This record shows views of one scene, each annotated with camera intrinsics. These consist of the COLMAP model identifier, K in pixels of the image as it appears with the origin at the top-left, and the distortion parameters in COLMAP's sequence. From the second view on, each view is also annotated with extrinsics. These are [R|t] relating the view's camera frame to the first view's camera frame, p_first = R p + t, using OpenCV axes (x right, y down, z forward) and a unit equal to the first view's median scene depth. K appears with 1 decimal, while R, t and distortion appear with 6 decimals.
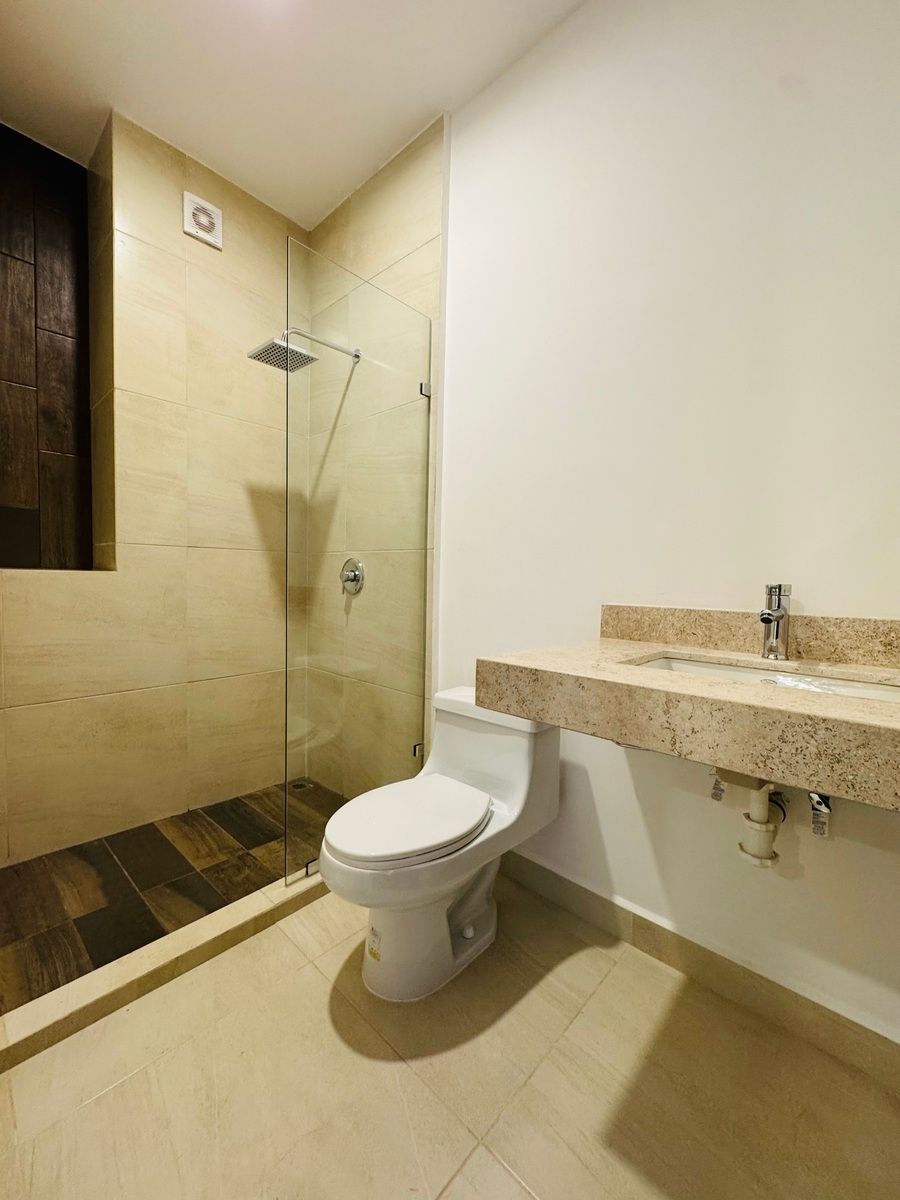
lens RADIAL K [[474.9, 0, 445.5], [0, 474.9, 604.7], [0, 0, 1]] dist [0.001810, 0.000181]
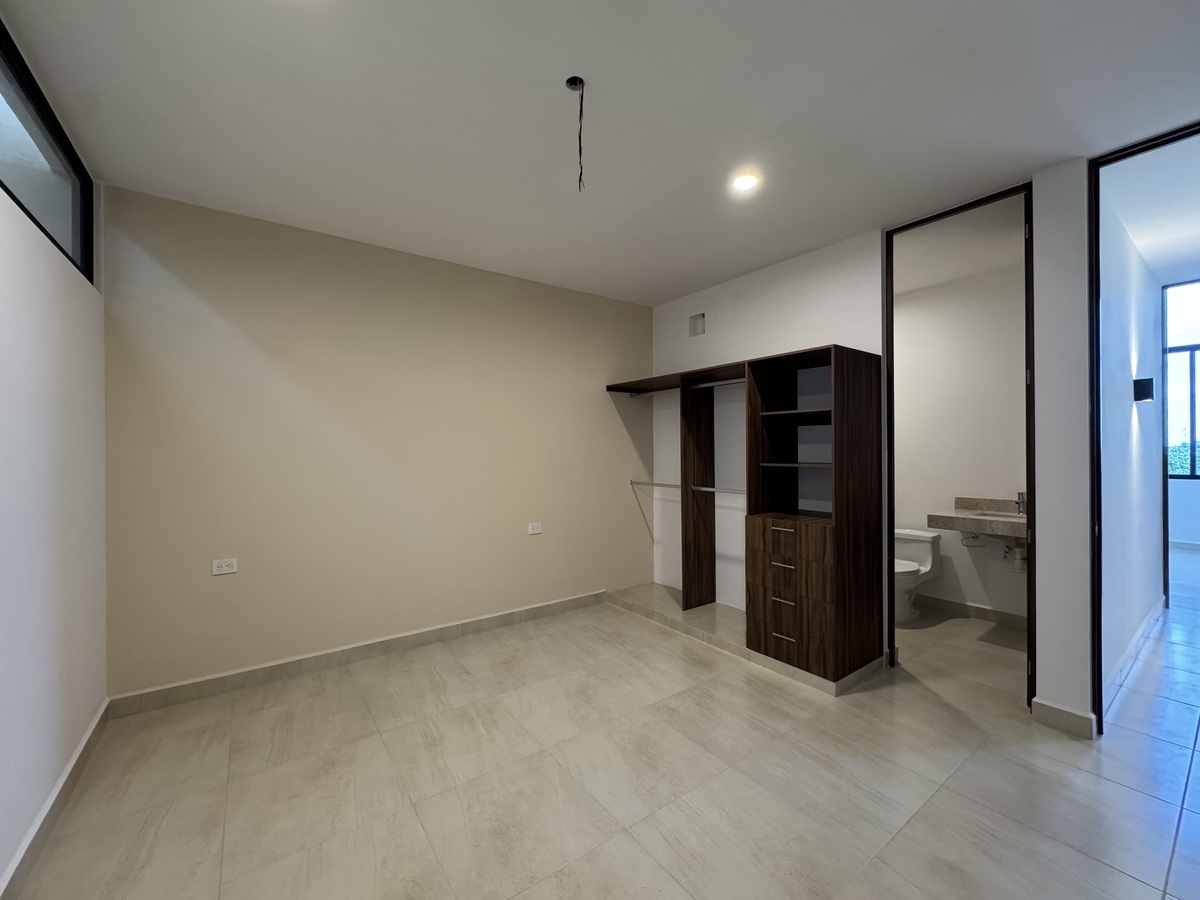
lens RADIAL K [[474.9, 0, 604.5], [0, 474.9, 453.8], [0, 0, 1]] dist [0.001810, 0.000181]
pose [[0.983590, -0.020969, -0.179193, -1.285196], [0.008618, 0.997550, -0.069429, -0.083826], [0.180210, 0.066745, 0.981361, -2.301999]]
